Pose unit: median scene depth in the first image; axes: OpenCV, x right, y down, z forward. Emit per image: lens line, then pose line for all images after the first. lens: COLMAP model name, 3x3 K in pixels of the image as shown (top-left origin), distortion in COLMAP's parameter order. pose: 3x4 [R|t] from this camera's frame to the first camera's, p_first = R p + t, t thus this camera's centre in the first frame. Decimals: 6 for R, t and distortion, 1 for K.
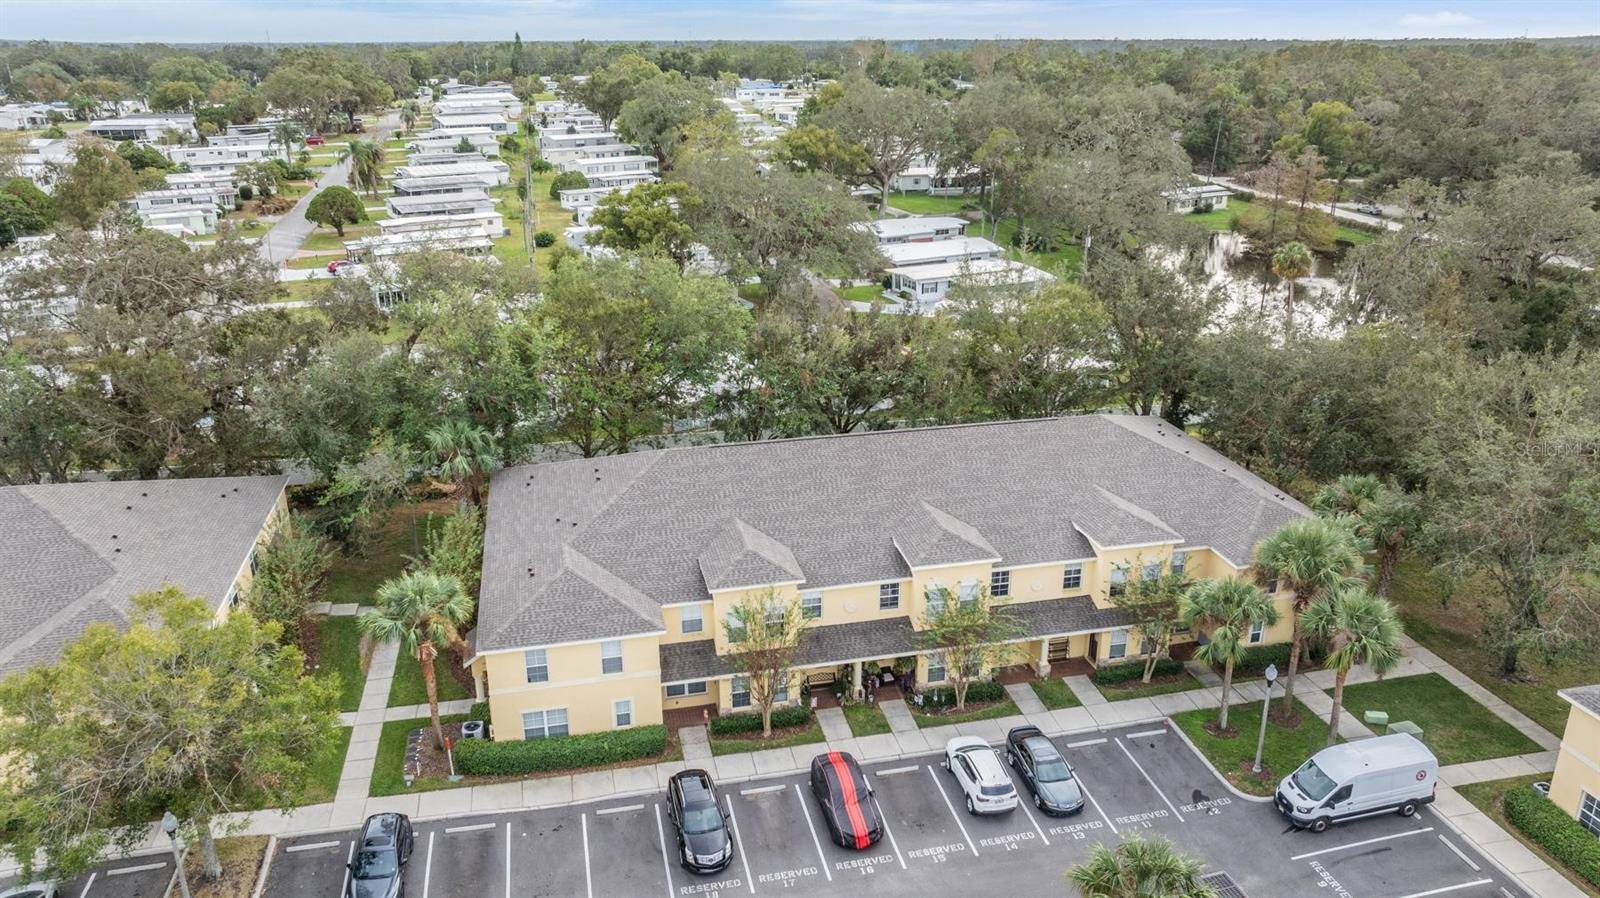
lens RADIAL K [[1121.3, 0, 804.2], [0, 1121.3, 445.9], [0, 0, 1]] dist [-0.022707, 0.002799]
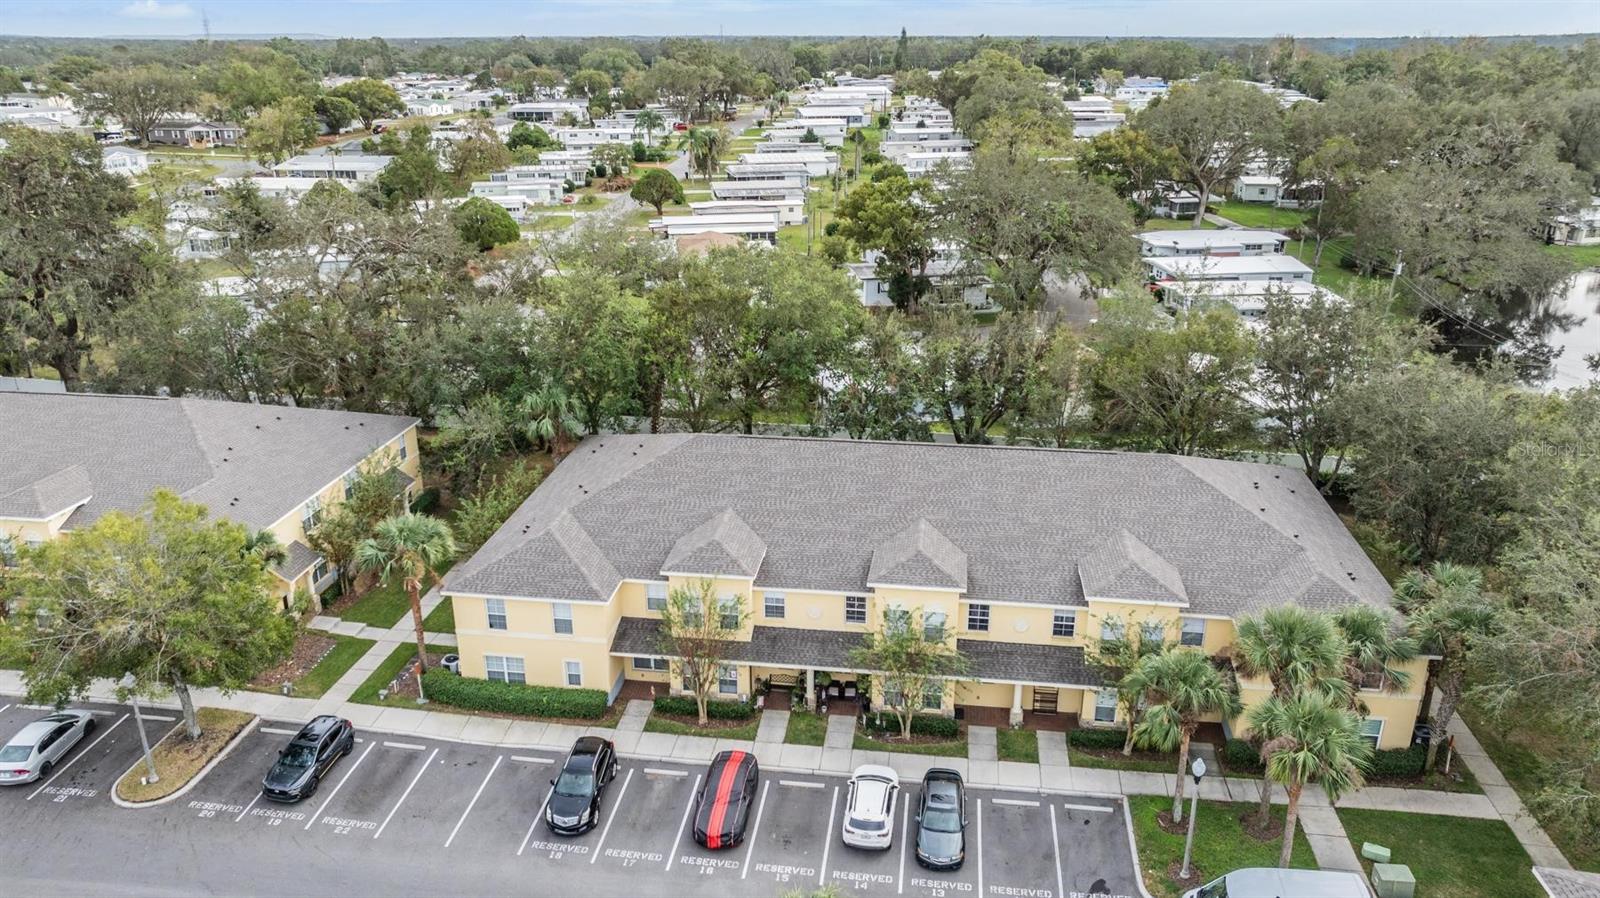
lens RADIAL K [[1121.3, 0, 804.2], [0, 1121.3, 445.9], [0, 0, 1]] dist [-0.022707, 0.002799]
pose [[0.934596, 0.122985, -0.333773, 0.325679], [-0.121746, 0.992254, 0.024715, -0.024144], [0.334227, 0.017537, 0.942329, 0.063405]]
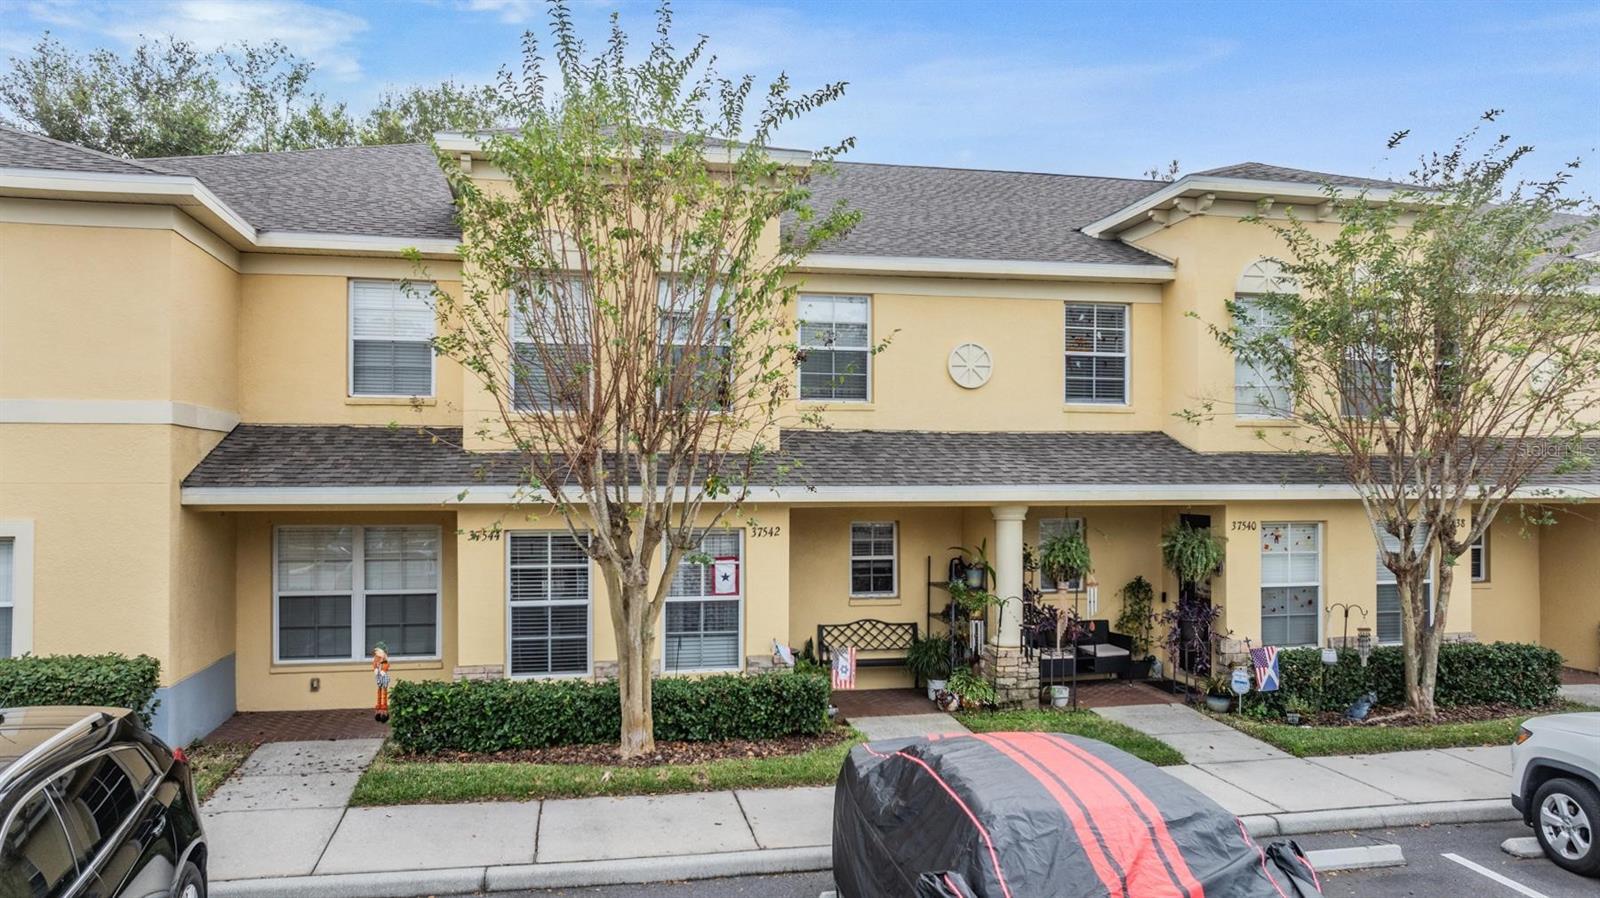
lens RADIAL K [[1129.5, 0, 806.4], [0, 1129.5, 446.8], [0, 0, 1]] dist [-0.041551, 0.042651]
pose [[0.999811, -0.003047, -0.019209, 0.004827], [-0.004372, 0.927167, -0.374623, 0.257173], [0.018952, 0.374636, 0.926978, 0.695404]]
